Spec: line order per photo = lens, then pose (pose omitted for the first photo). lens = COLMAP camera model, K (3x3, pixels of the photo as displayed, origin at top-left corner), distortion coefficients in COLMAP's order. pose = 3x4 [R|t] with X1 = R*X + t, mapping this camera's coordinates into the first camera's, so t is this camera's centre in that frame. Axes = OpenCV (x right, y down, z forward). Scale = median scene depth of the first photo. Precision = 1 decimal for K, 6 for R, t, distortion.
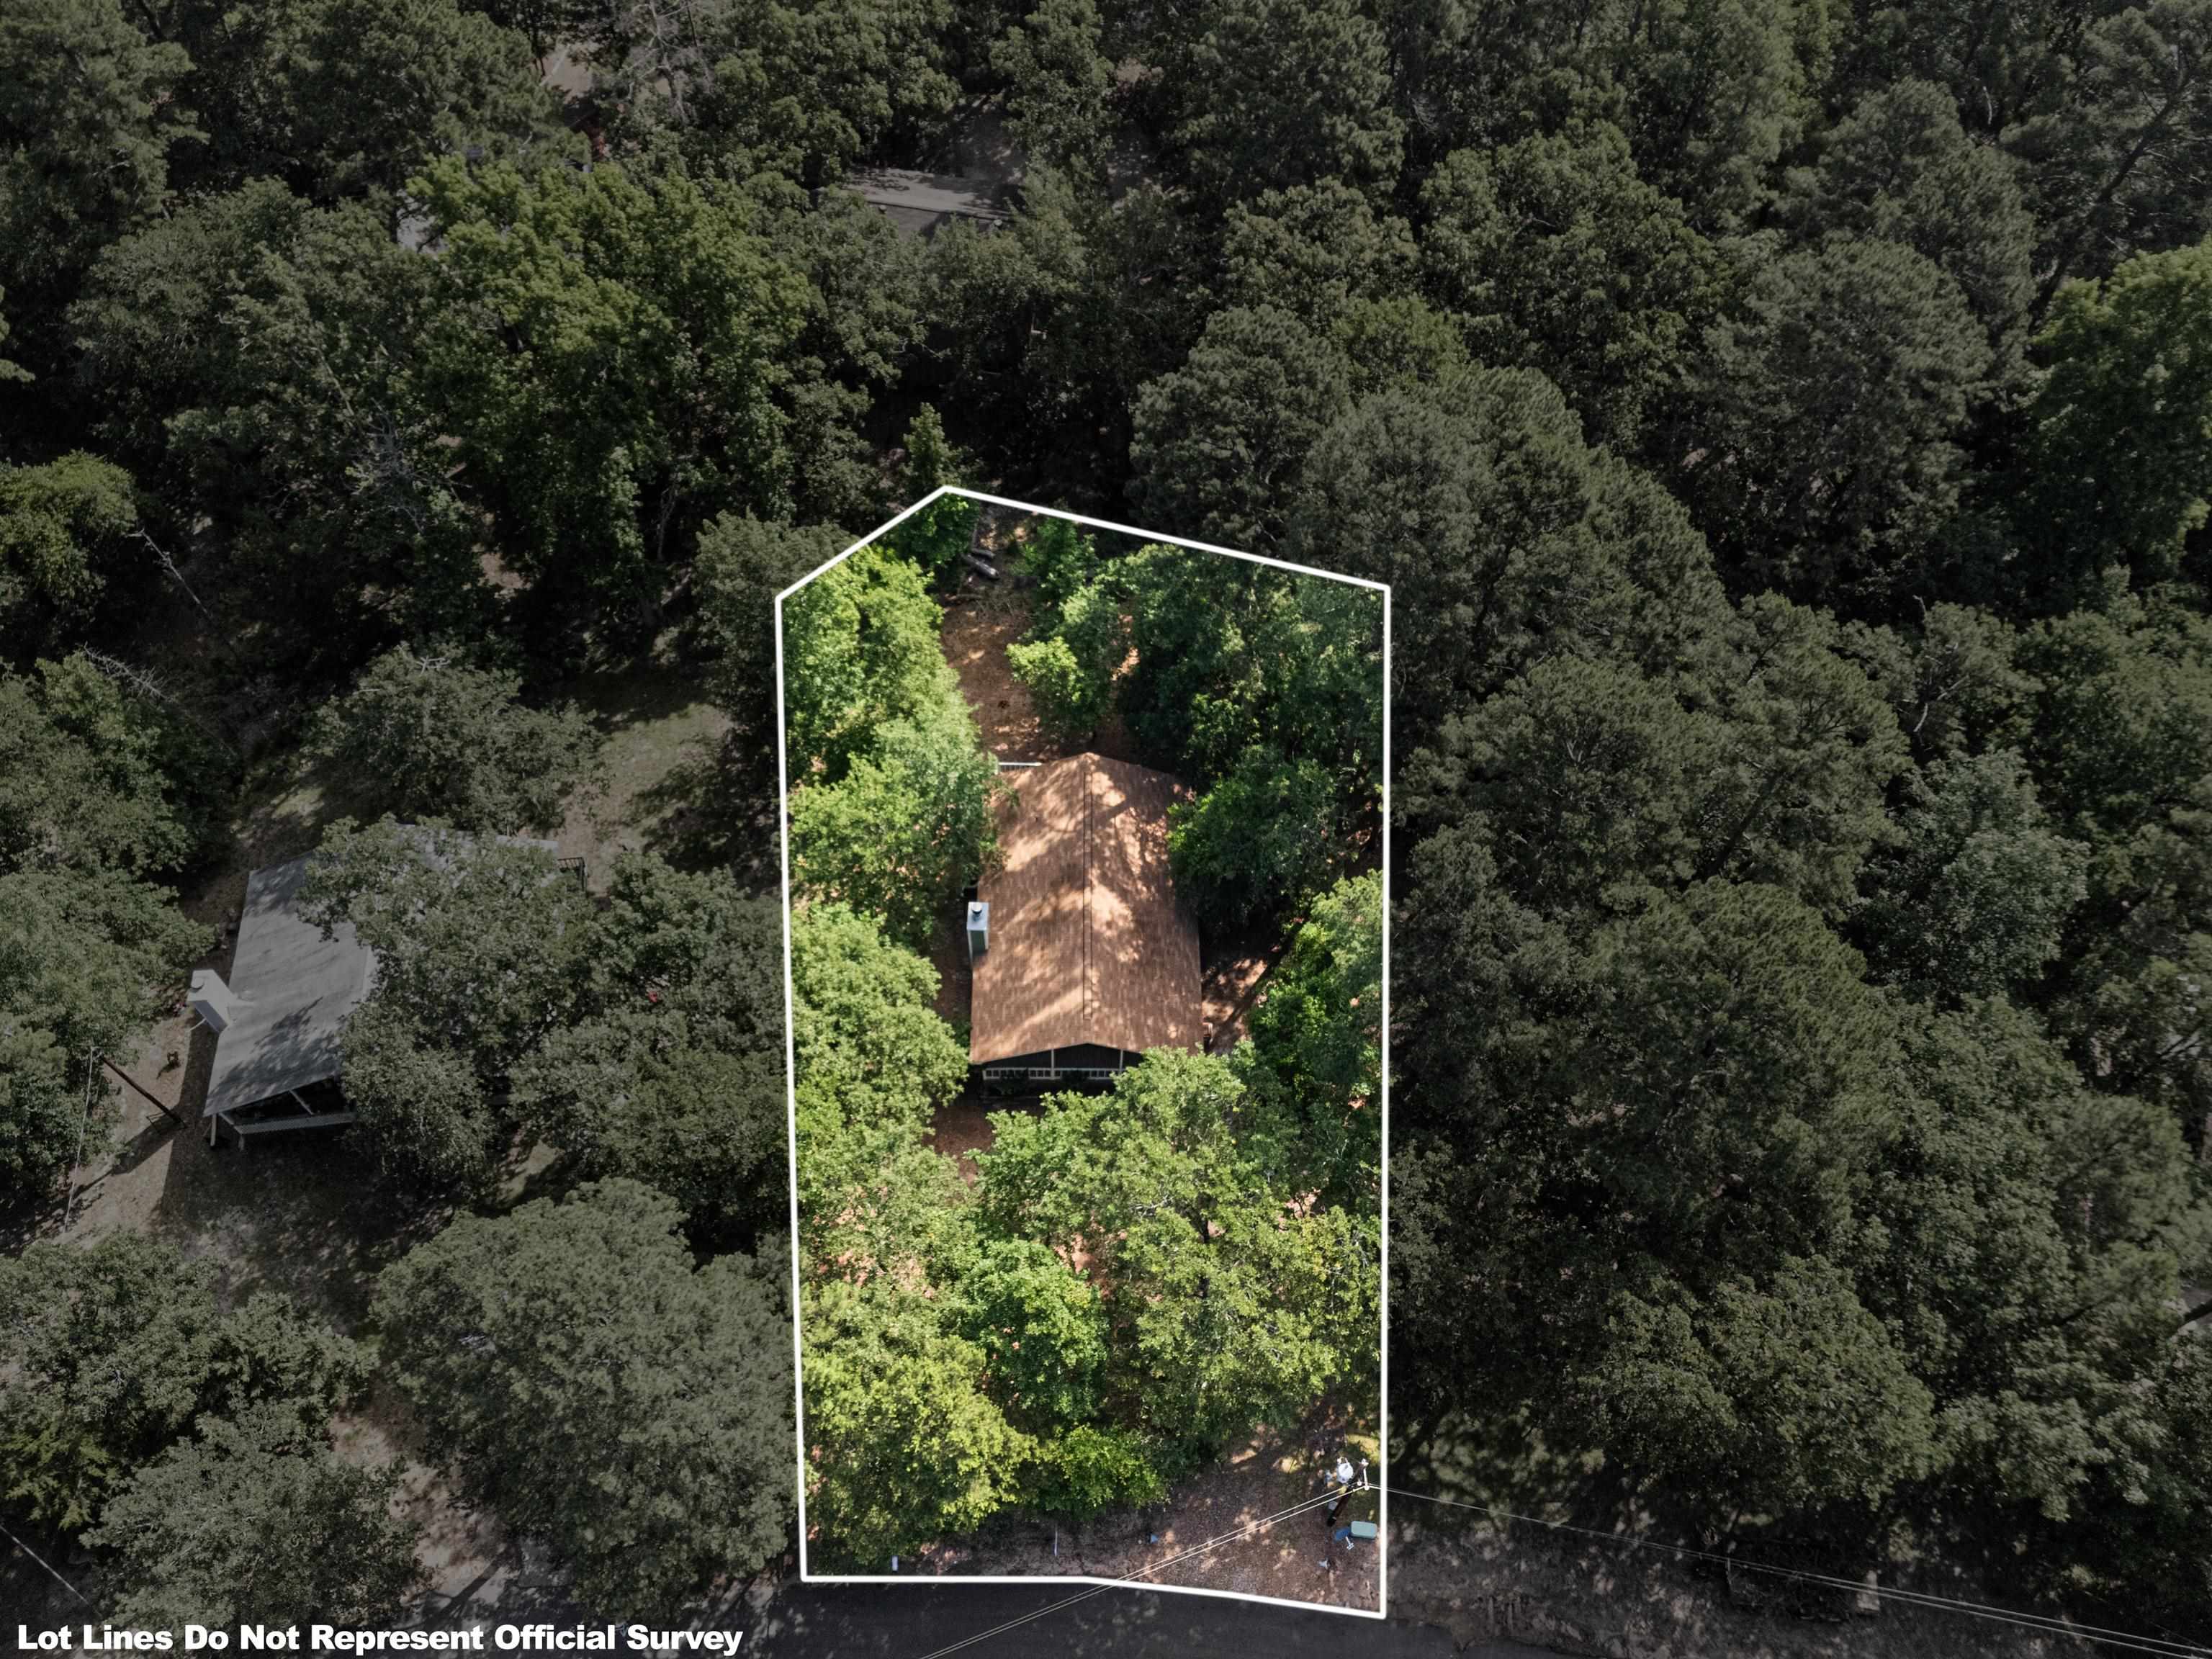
lens RADIAL K [[1618.0, 0, 1106.0], [0, 1618.0, 829.5], [0, 0, 1]] dist [0.010536, 0.002606]
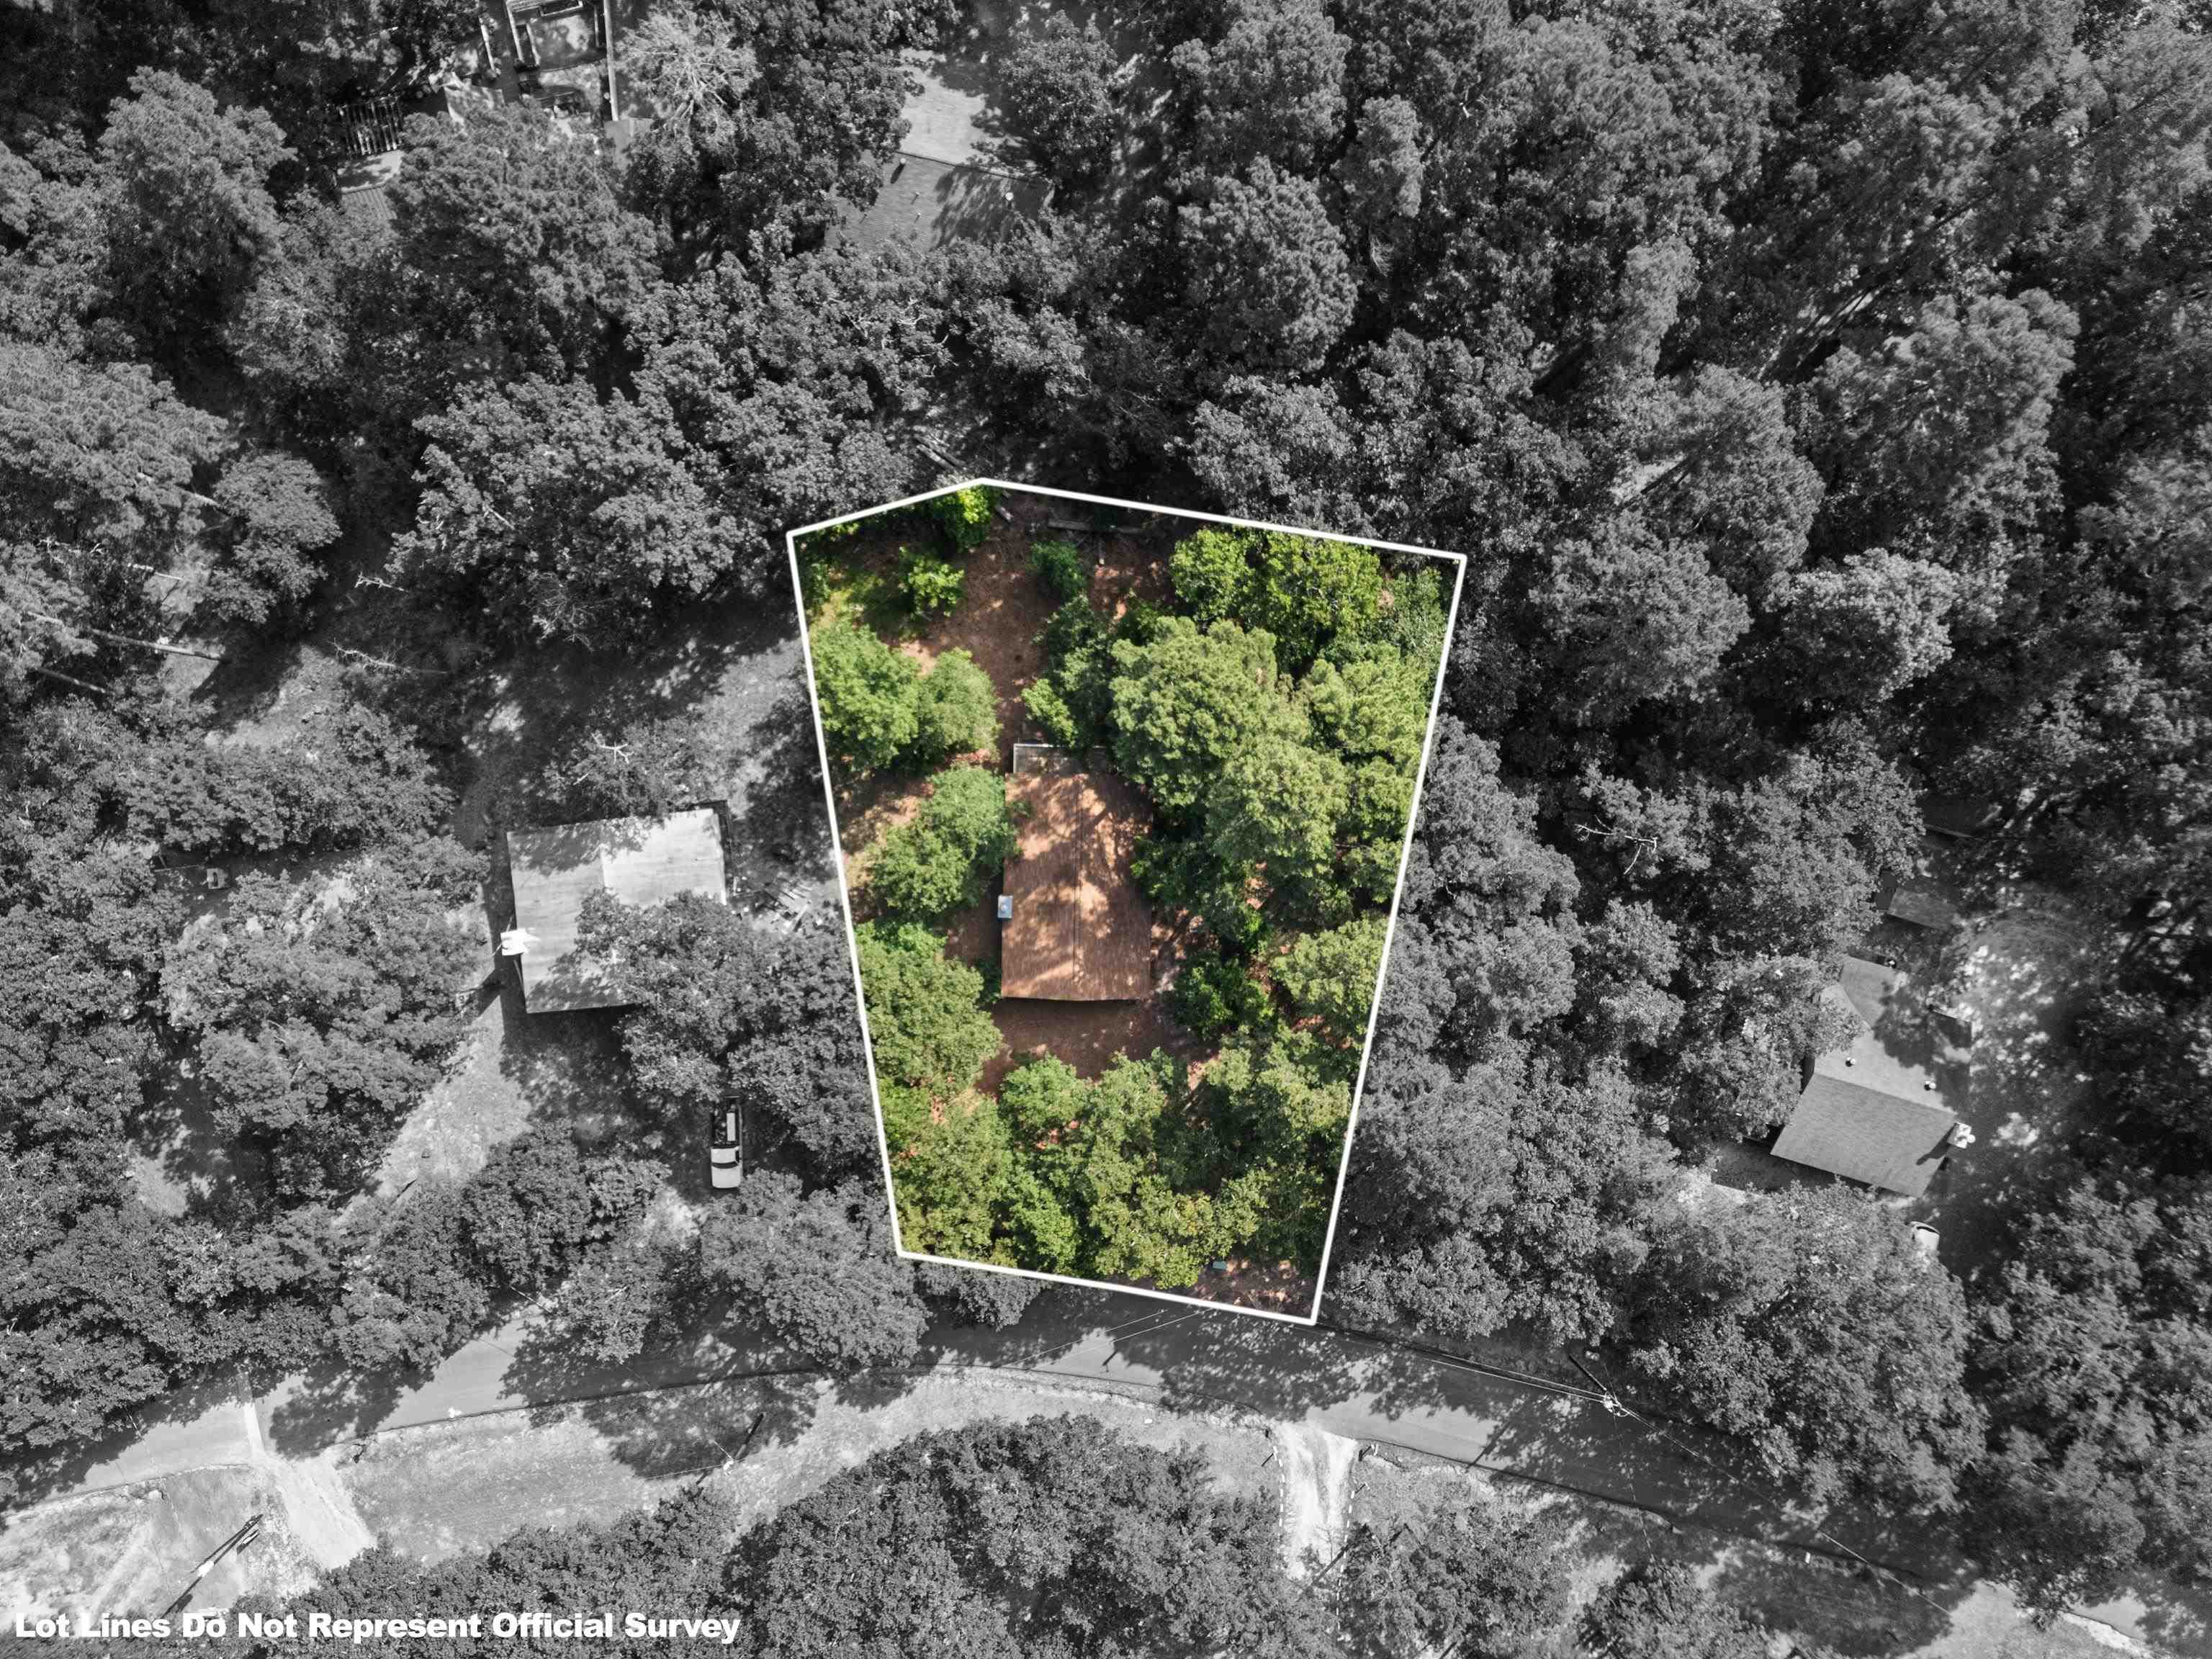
lens RADIAL K [[1618.0, 0, 1106.0], [0, 1618.0, 829.5], [0, 0, 1]] dist [0.010536, 0.002606]
pose [[0.999703, 0.024331, 0.001606, 0.010832], [-0.020972, 0.824380, 0.565647, -0.836472], [0.012439, -0.565513, 0.824646, -0.202155]]
